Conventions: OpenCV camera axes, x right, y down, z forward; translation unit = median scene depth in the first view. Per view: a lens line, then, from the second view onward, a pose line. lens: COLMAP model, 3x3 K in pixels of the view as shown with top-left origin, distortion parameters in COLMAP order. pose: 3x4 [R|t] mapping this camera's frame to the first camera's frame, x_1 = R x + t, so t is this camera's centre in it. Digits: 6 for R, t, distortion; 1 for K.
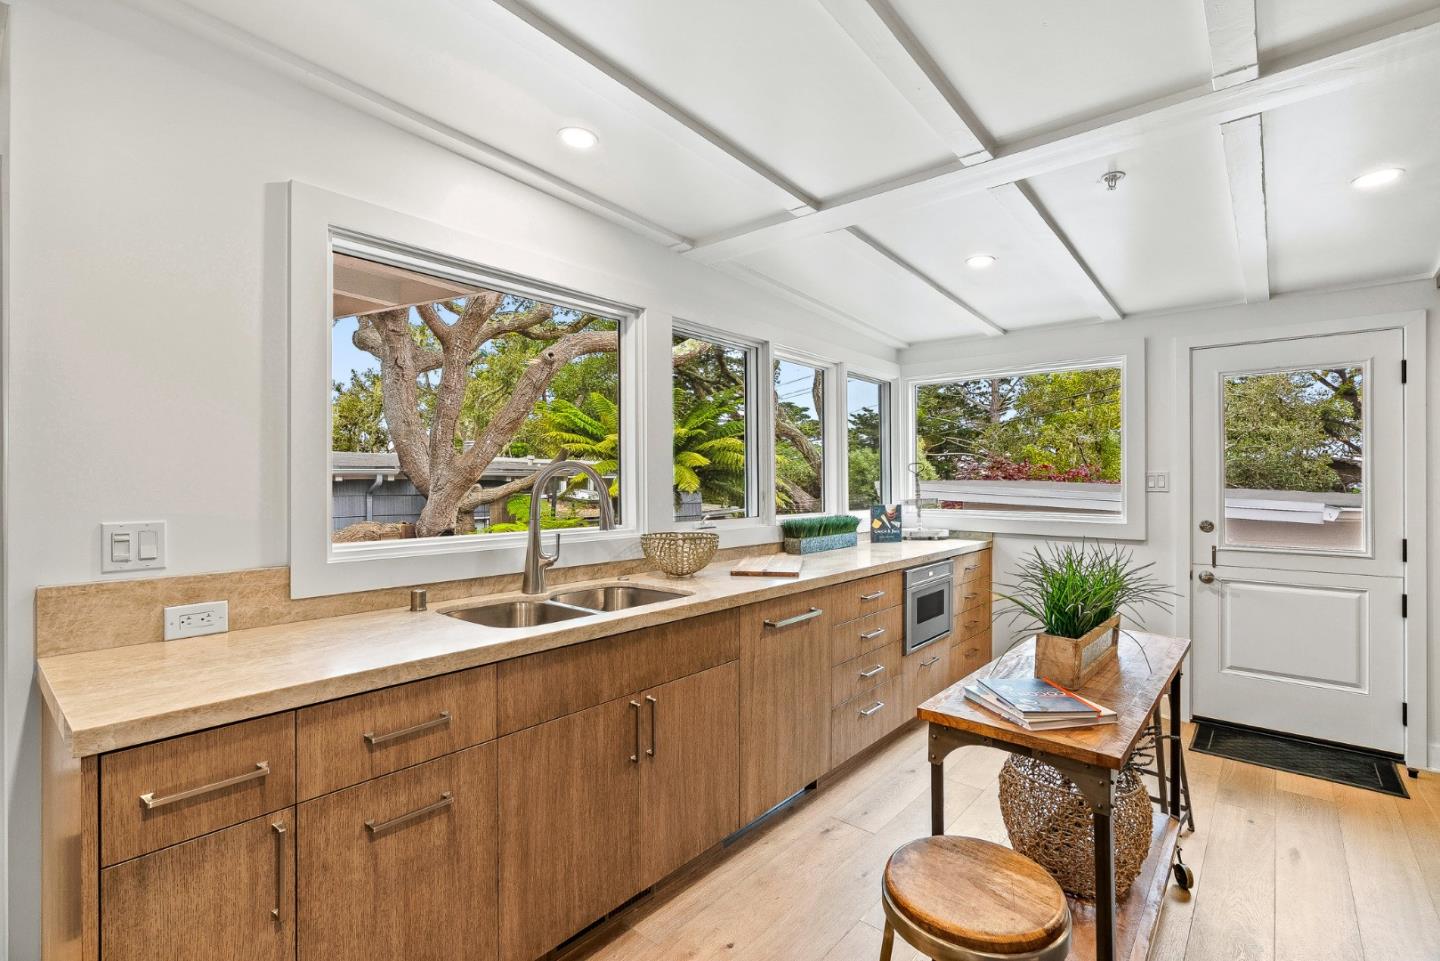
lens RADIAL K [[640.4, 0, 720.0], [0, 640.4, 472.4], [0, 0, 1]] dist [-0.001458, 0.000040]
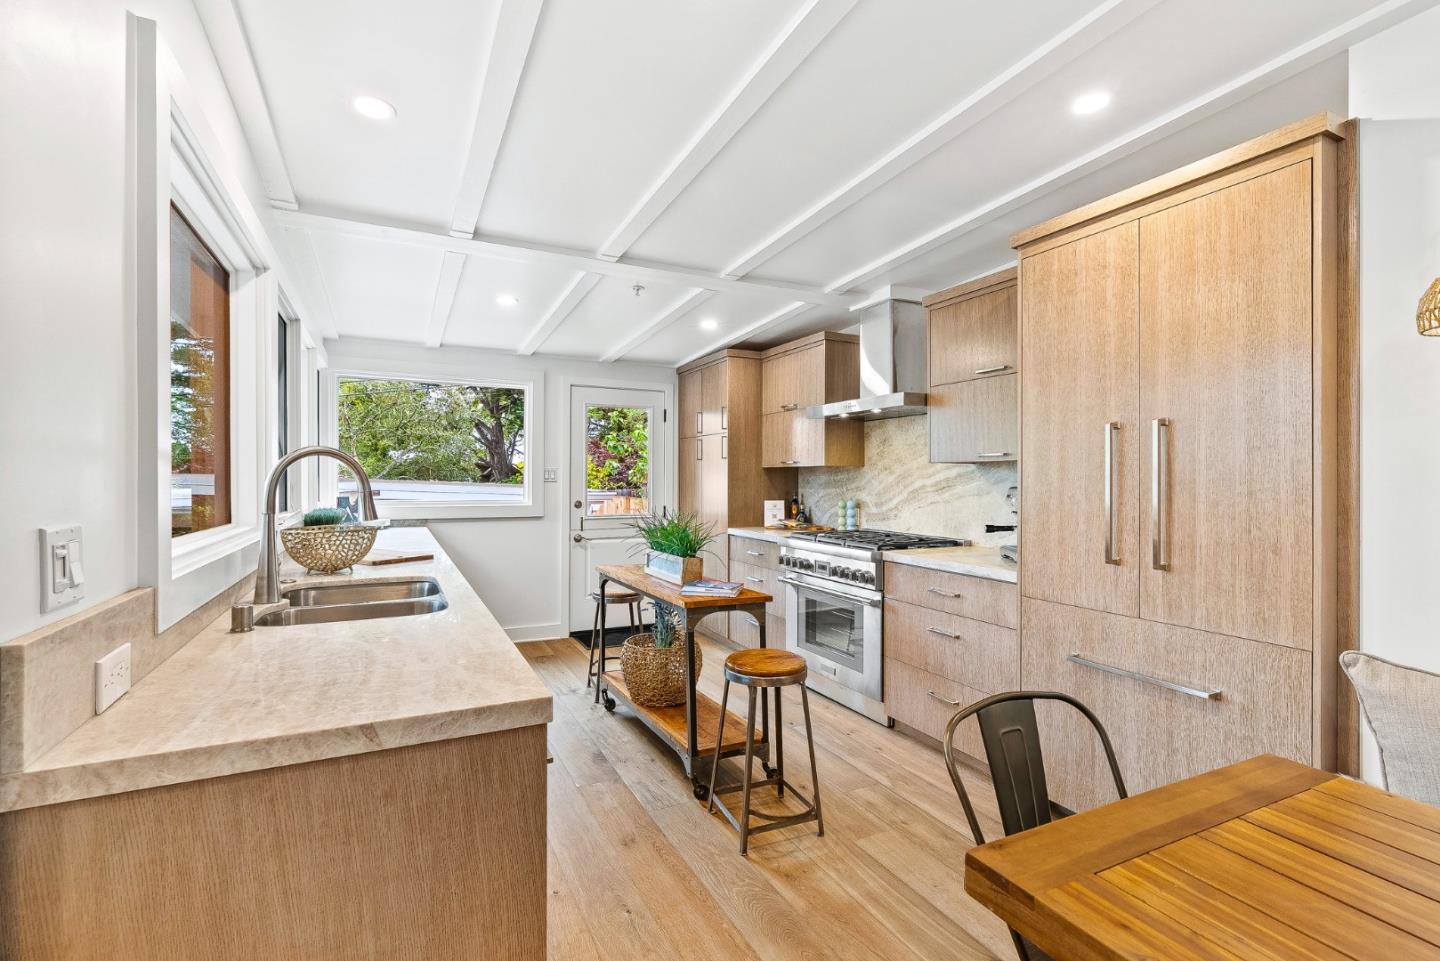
lens RADIAL K [[670.4, 0, 718.1], [0, 670.4, 477.5], [0, 0, 1]] dist [-0.005040, 0.000382]
pose [[0.411563, 0.004575, 0.911370, -0.543432], [-0.007642, 0.999970, -0.001569, 0.021171], [-0.911349, -0.006319, 0.411586, 0.050839]]
